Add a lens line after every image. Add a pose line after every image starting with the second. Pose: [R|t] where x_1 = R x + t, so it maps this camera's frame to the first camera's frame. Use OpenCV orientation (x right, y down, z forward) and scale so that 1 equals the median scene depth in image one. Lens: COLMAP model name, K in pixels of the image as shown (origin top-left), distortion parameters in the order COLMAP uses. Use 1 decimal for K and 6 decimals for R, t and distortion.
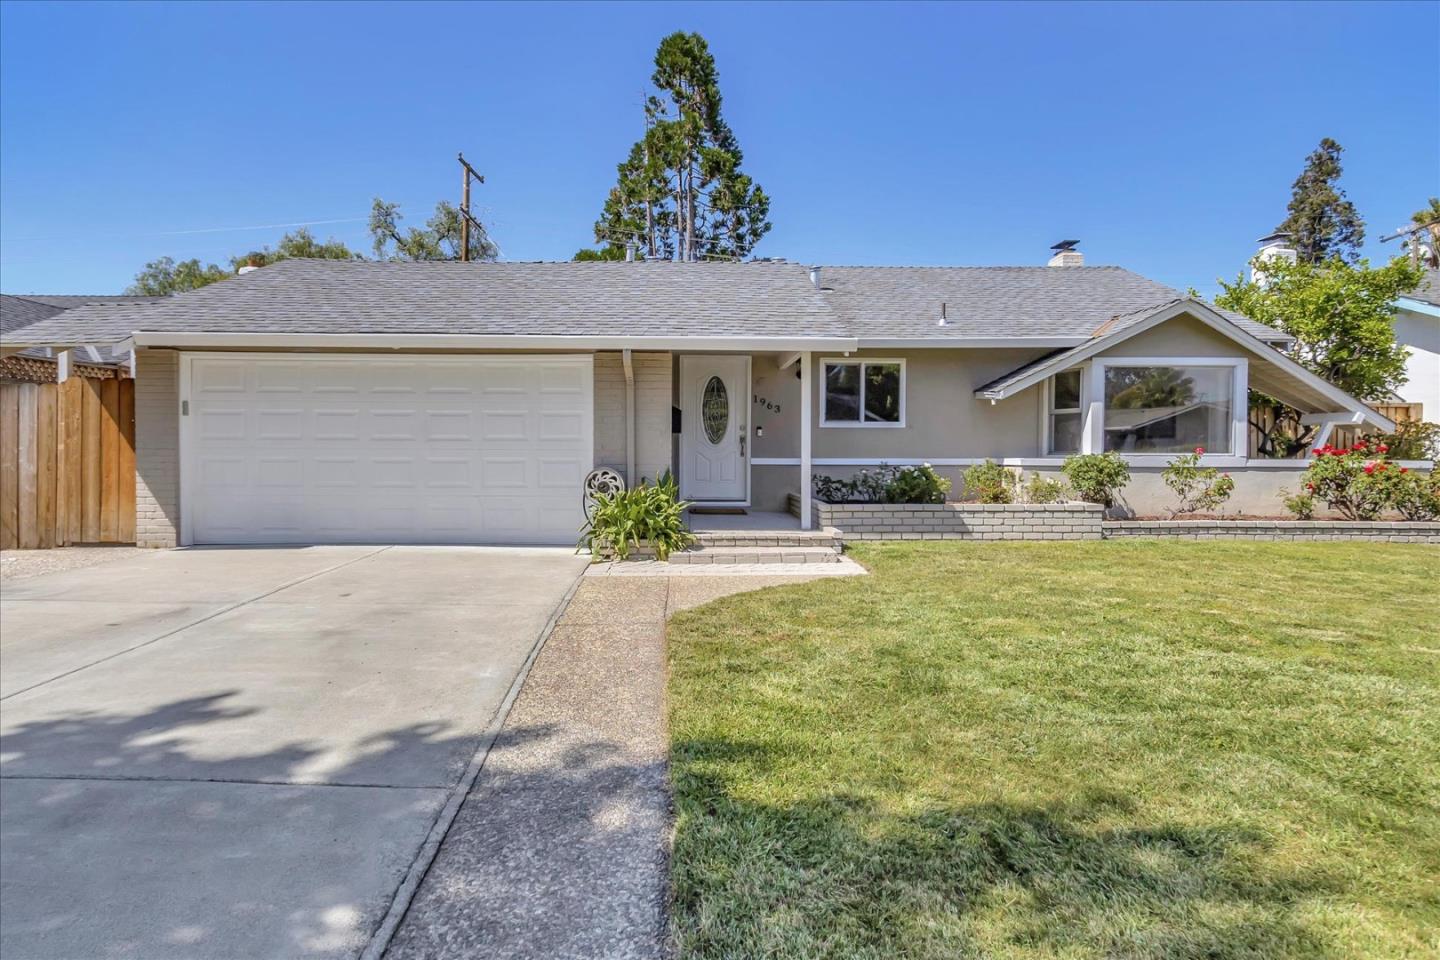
lens RADIAL K [[690.6, 0, 681.3], [0, 690.6, 455.4], [0, 0, 1]] dist [-0.000464, -0.000694]
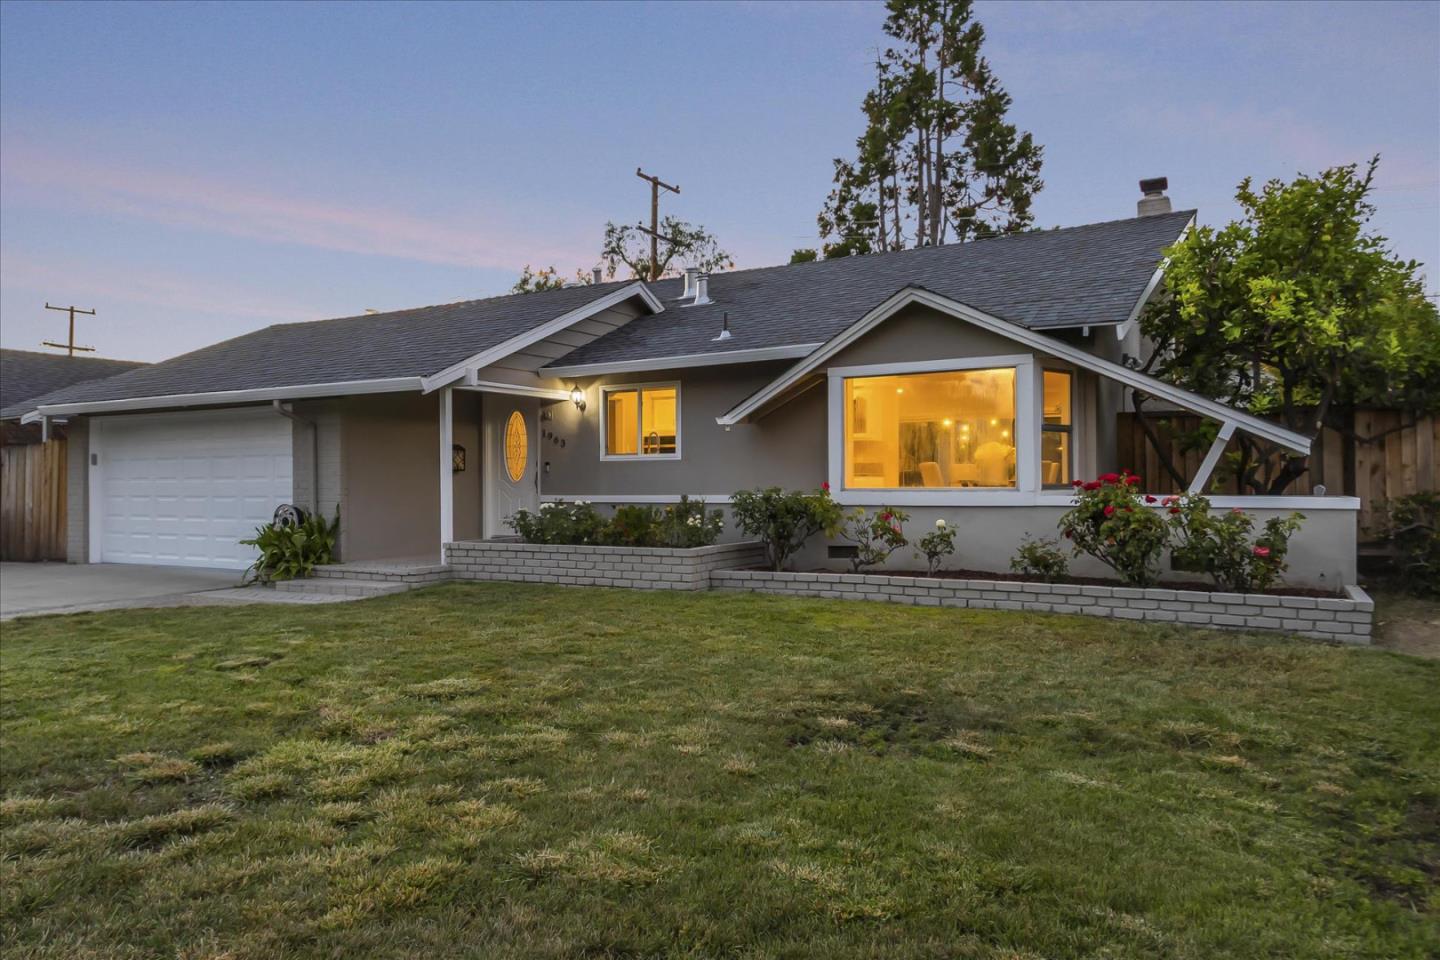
lens RADIAL K [[864.0, 0, 720.0], [0, 864.0, 480.0], [0, 0, 1]] dist [0.002358, 0.000139]
pose [[0.890191, -0.011442, -0.455444, 1.036034], [0.004093, 0.999845, -0.017117, 0.004188], [0.455570, 0.013374, 0.890100, 0.068140]]
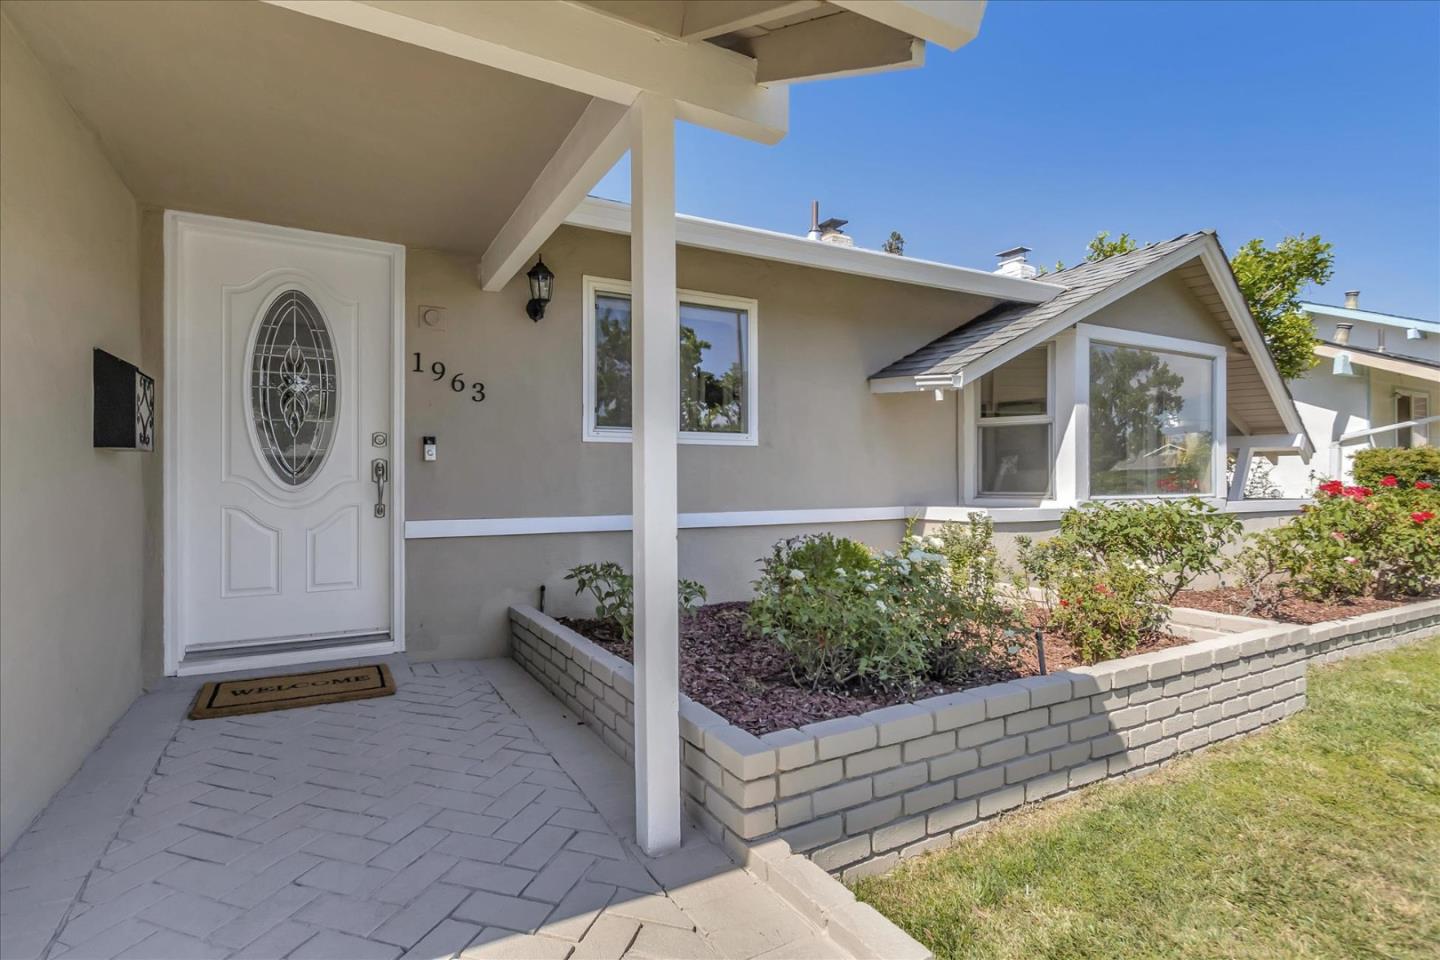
lens RADIAL K [[677.2, 0, 670.5], [0, 677.2, 482.4], [0, 0, 1]] dist [0.000178, -0.000108]
pose [[0.888371, -0.006510, 0.459080, 0.073537], [0.011813, 0.999893, -0.008681, -0.015207], [-0.458974, 0.013135, 0.888353, 0.745483]]
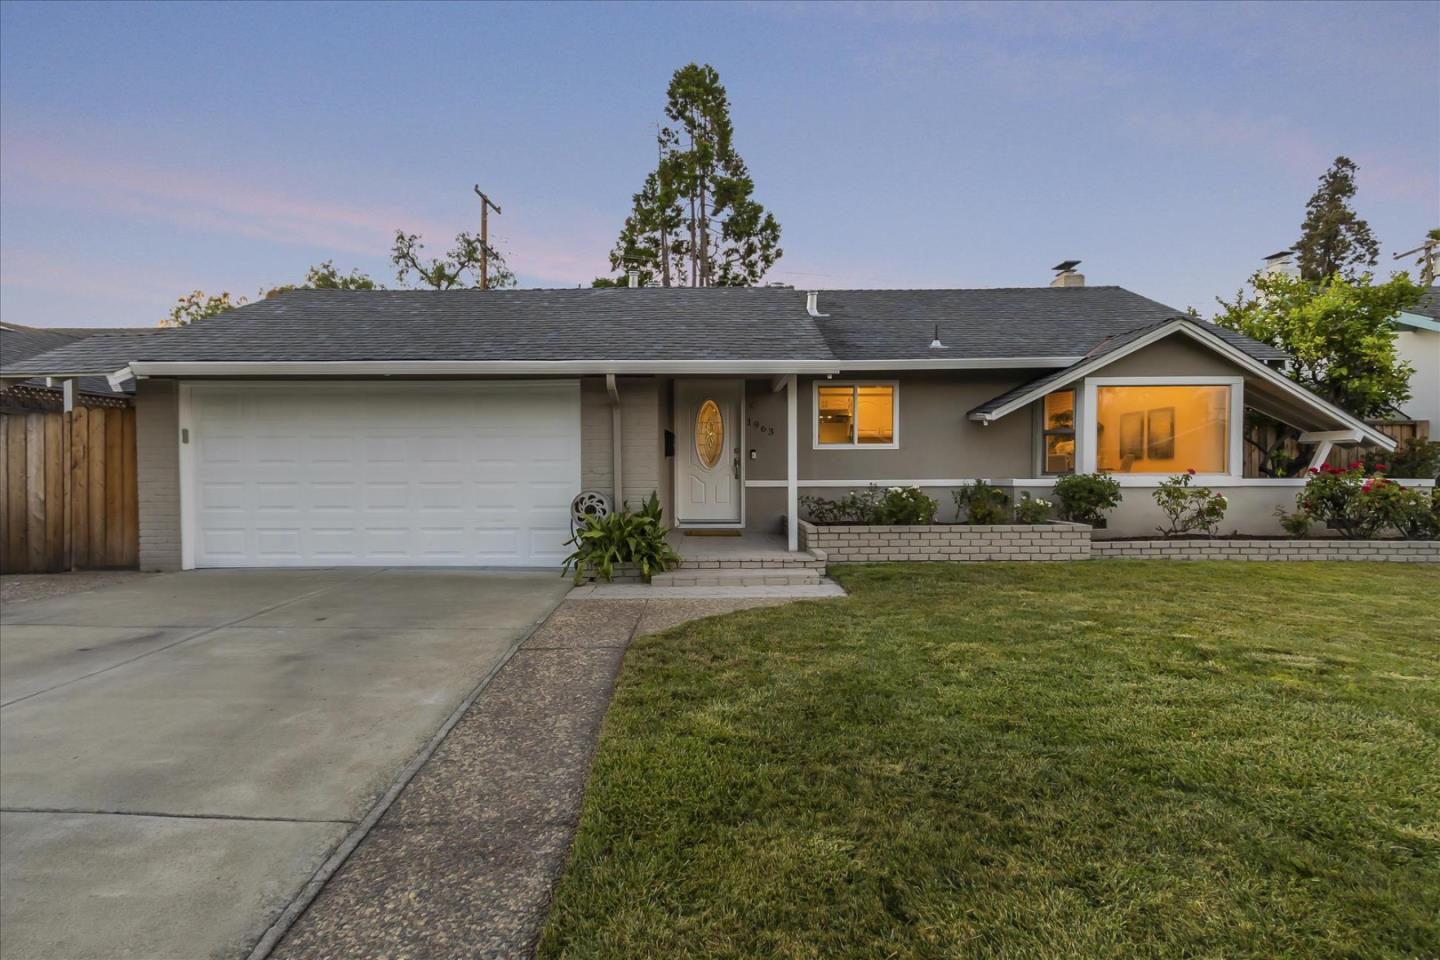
lens RADIAL K [[672.9, 0, 687.8], [0, 672.9, 476.2], [0, 0, 1]] dist [0.000176, -0.000746]
pose [[0.999713, -0.006752, -0.023002, 0.047578], [0.006705, 0.999975, -0.002115, -0.001056], [0.023015, 0.001961, 0.999733, 0.016447]]
